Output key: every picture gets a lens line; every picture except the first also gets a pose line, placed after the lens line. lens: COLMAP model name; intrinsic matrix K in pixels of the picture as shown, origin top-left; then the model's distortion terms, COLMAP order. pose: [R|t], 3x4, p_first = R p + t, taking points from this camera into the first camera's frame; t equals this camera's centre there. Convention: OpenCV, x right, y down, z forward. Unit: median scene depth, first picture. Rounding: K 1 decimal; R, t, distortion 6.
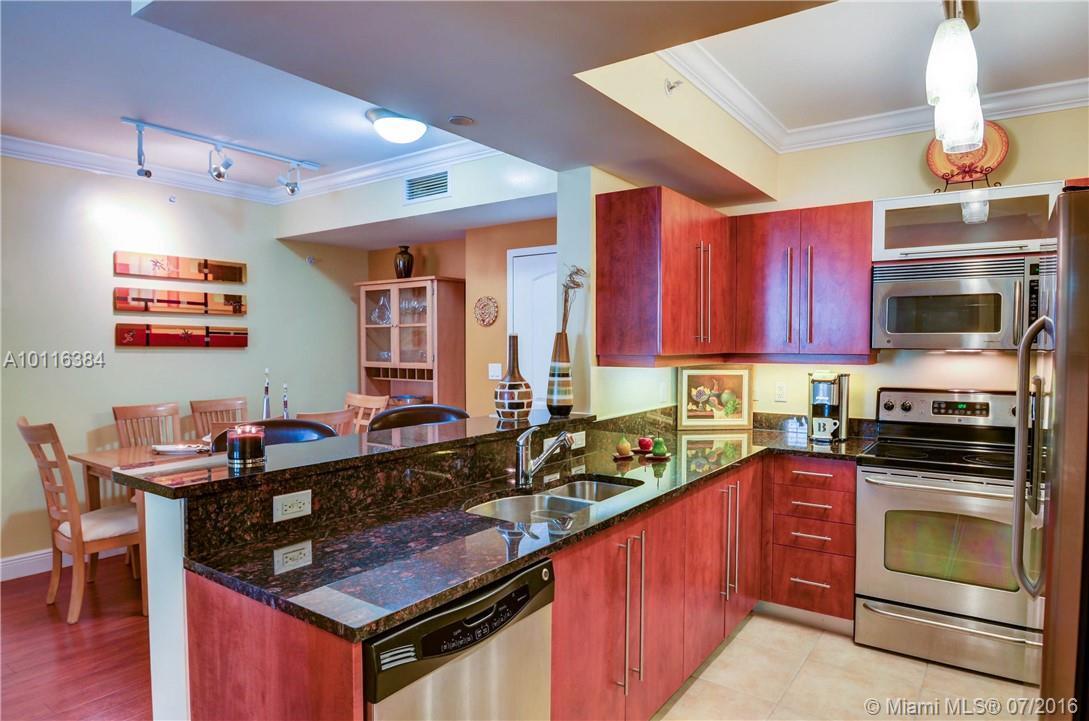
lens RADIAL K [[655.6, 0, 538.9], [0, 655.6, 363.0], [0, 0, 1]] dist [-0.020118, -0.000353]
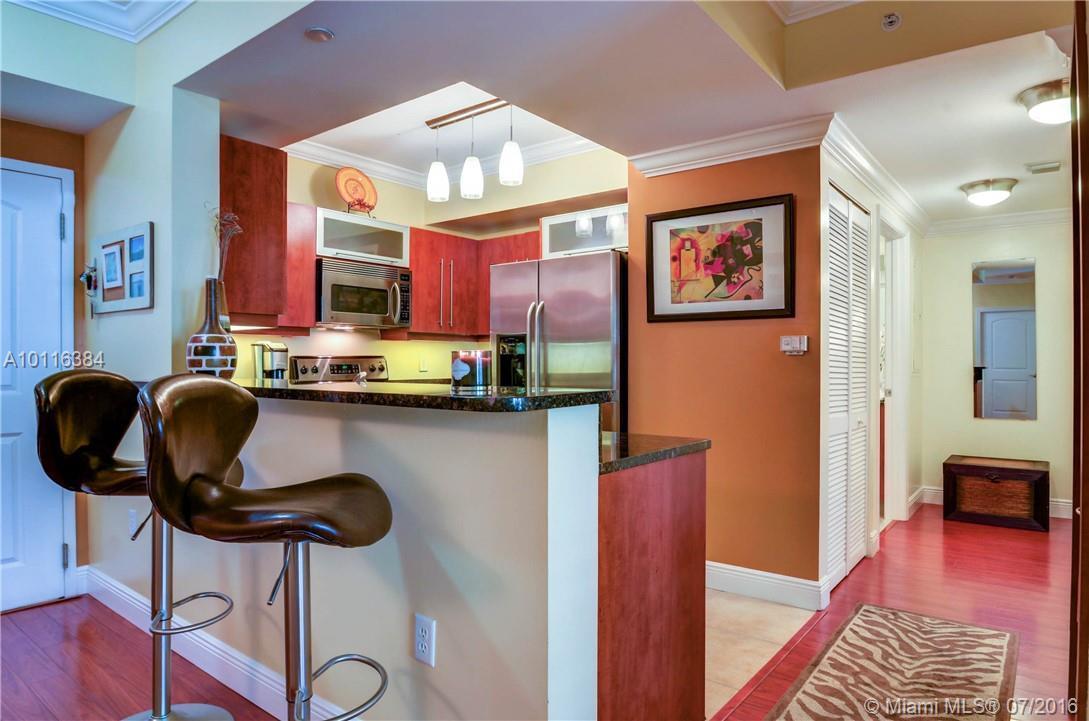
lens RADIAL K [[655.6, 0, 538.9], [0, 655.6, 363.0], [0, 0, 1]] dist [-0.020118, -0.000353]
pose [[0.042181, -0.004388, 0.999100, -0.814099], [0.031616, 0.999495, 0.003055, 0.072646], [-0.998610, 0.031458, 0.042298, 0.548103]]
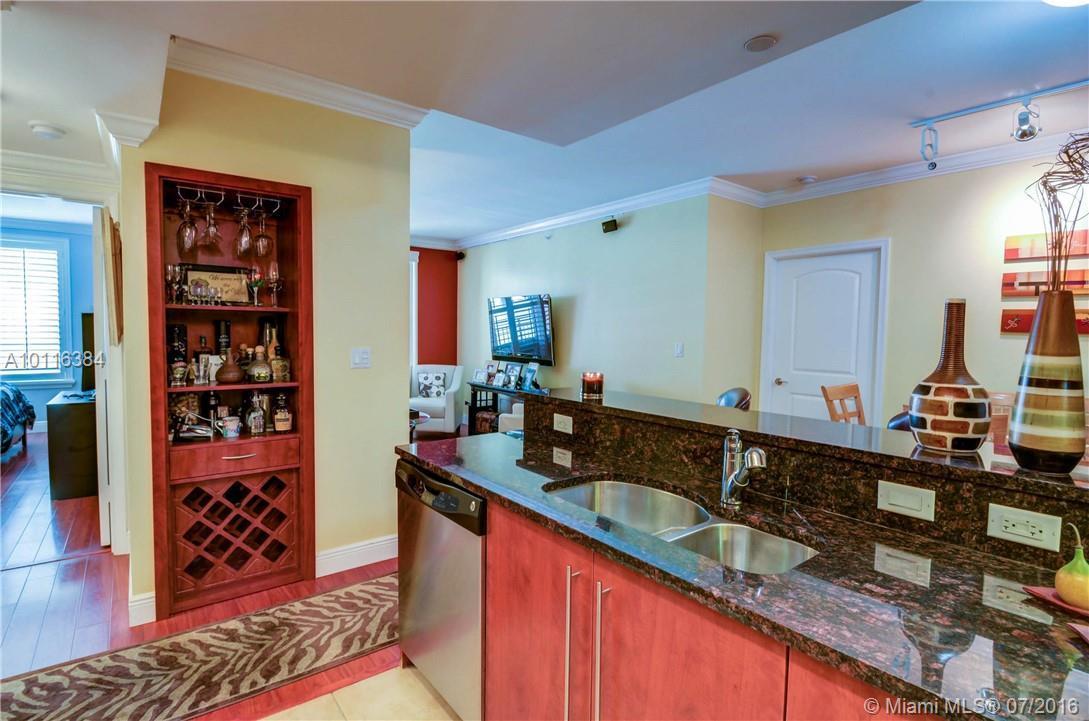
lens RADIAL K [[536.3, 0, 544.5], [0, 536.3, 360.5], [0, 0, 1]] dist [0.000336, -0.000171]
pose [[-0.281460, 0.050684, -0.958233, 0.502178], [-0.044504, 0.996840, 0.065798, -0.007108], [0.958540, 0.061165, -0.278315, 0.776787]]
